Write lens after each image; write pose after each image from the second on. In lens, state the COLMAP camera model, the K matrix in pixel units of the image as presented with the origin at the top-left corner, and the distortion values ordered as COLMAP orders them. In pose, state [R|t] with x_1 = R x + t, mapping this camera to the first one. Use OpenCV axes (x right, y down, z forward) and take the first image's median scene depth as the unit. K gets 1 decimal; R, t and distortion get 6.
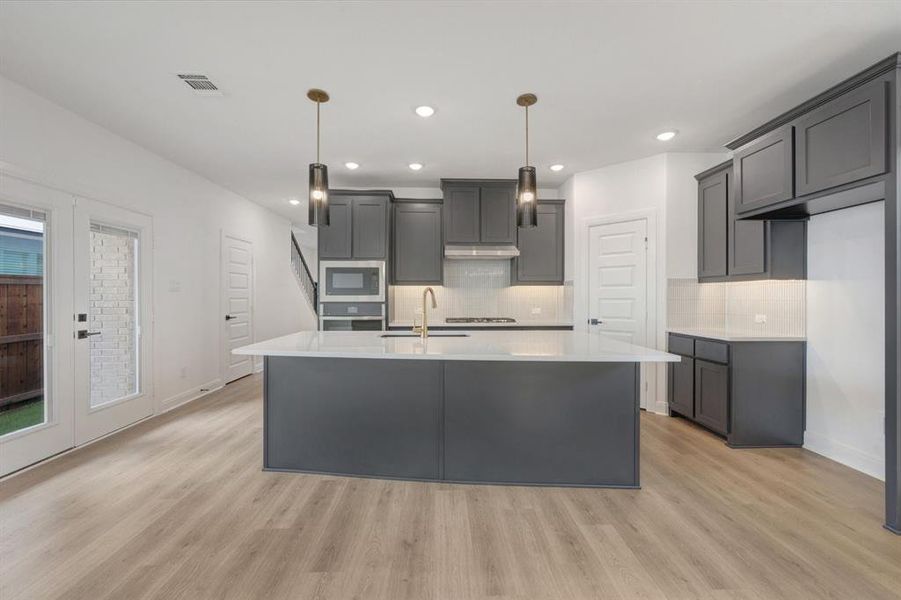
lens RADIAL K [[362.1, 0, 453.6], [0, 362.1, 297.3], [0, 0, 1]] dist [-0.000970, 0.000256]
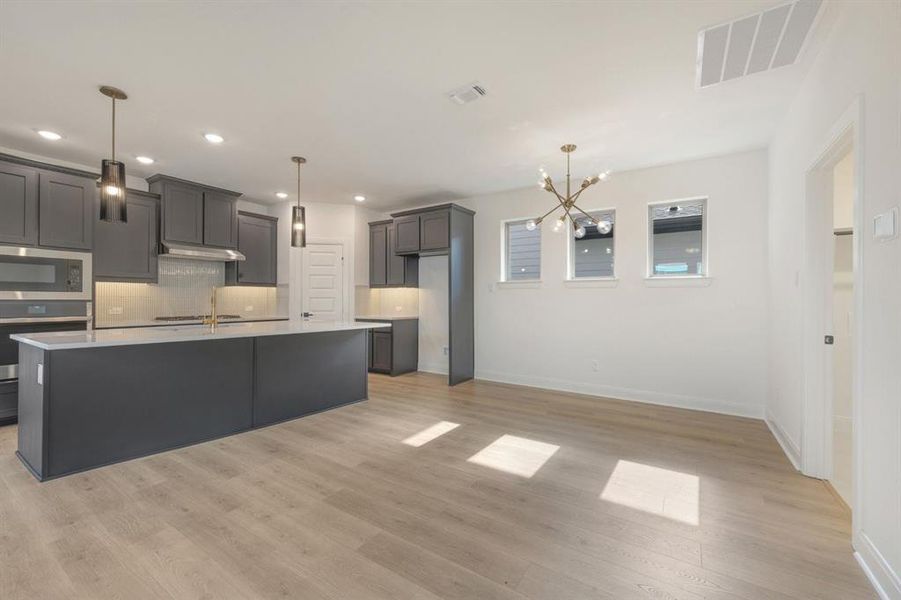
lens RADIAL K [[362.1, 0, 451.4], [0, 362.1, 297.9], [0, 0, 1]] dist [-0.000970, 0.000256]
pose [[0.570873, 0.005668, 0.821019, -0.419335], [0.000466, 0.999974, -0.007227, 0.014983], [-0.821038, 0.004509, 0.570856, -0.222358]]
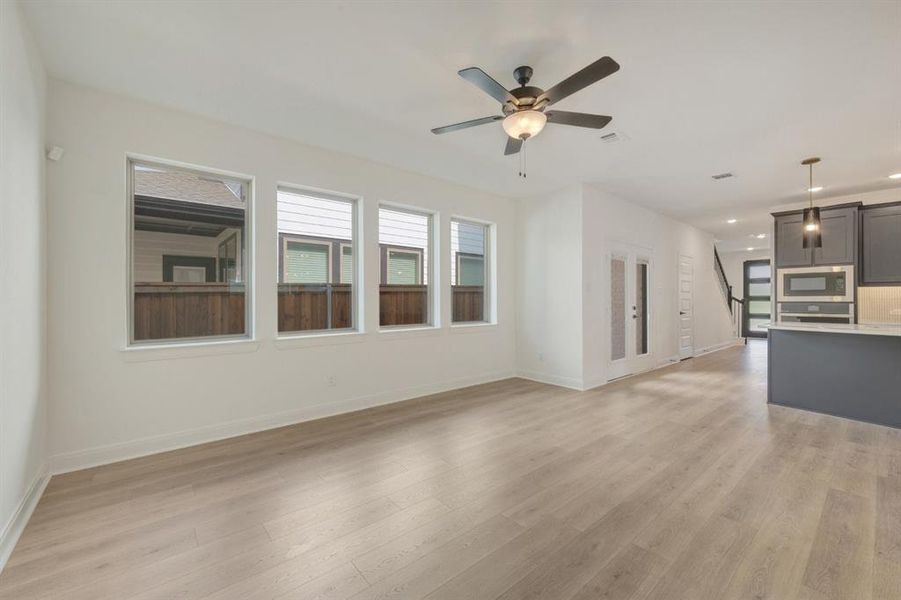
lens RADIAL K [[362.1, 0, 449.6], [0, 362.1, 299.5], [0, 0, 1]] dist [-0.000970, 0.000256]
pose [[0.609436, -0.002340, -0.792832, -0.064370], [-0.004178, 0.999972, -0.006163, 0.018618], [0.792824, 0.007068, 0.609410, -0.685593]]
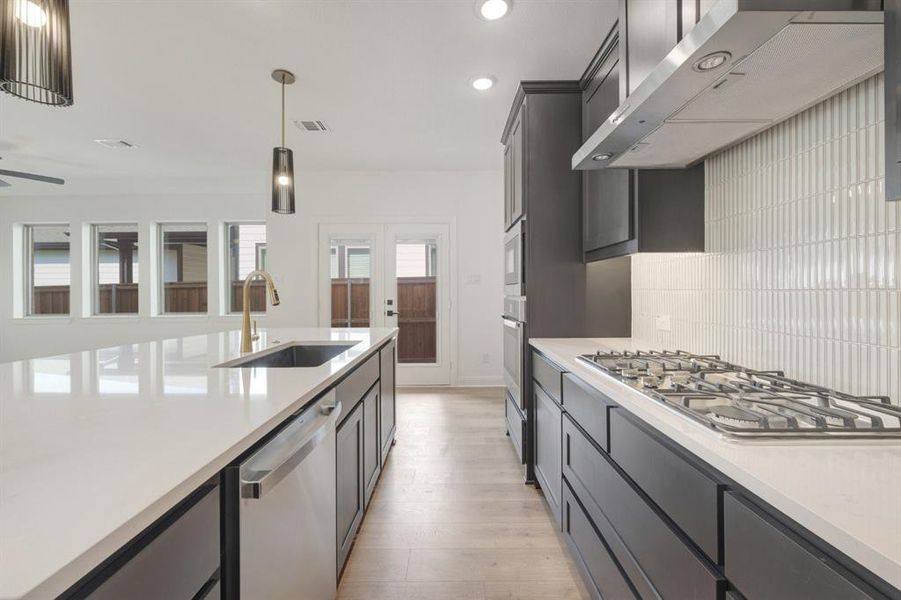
lens RADIAL K [[362.1, 0, 456.5], [0, 362.1, 295.4], [0, 0, 1]] dist [-0.000970, 0.000256]
pose [[-0.002852, 0.013330, -0.999907, 0.349891], [0.000459, 0.999911, 0.013329, 0.003132], [0.999996, -0.000421, -0.002858, 0.914572]]
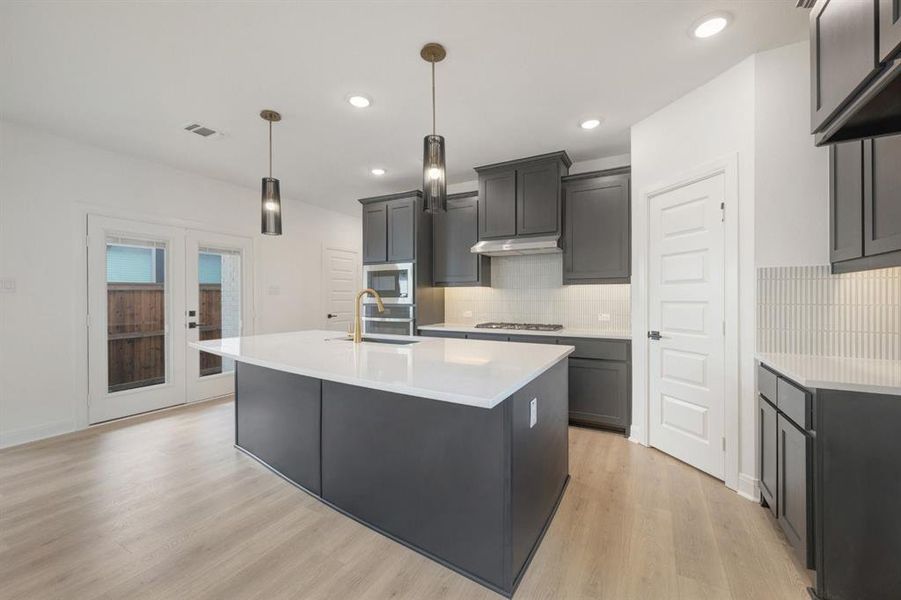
lens RADIAL K [[362.1, 0, 454.6], [0, 362.1, 298.1], [0, 0, 1]] dist [-0.000970, 0.000256]
pose [[0.857446, -0.000298, -0.514573, 0.422328], [-0.001384, 0.999995, -0.002886, -0.000943], [0.514571, 0.003187, 0.857442, 0.219786]]
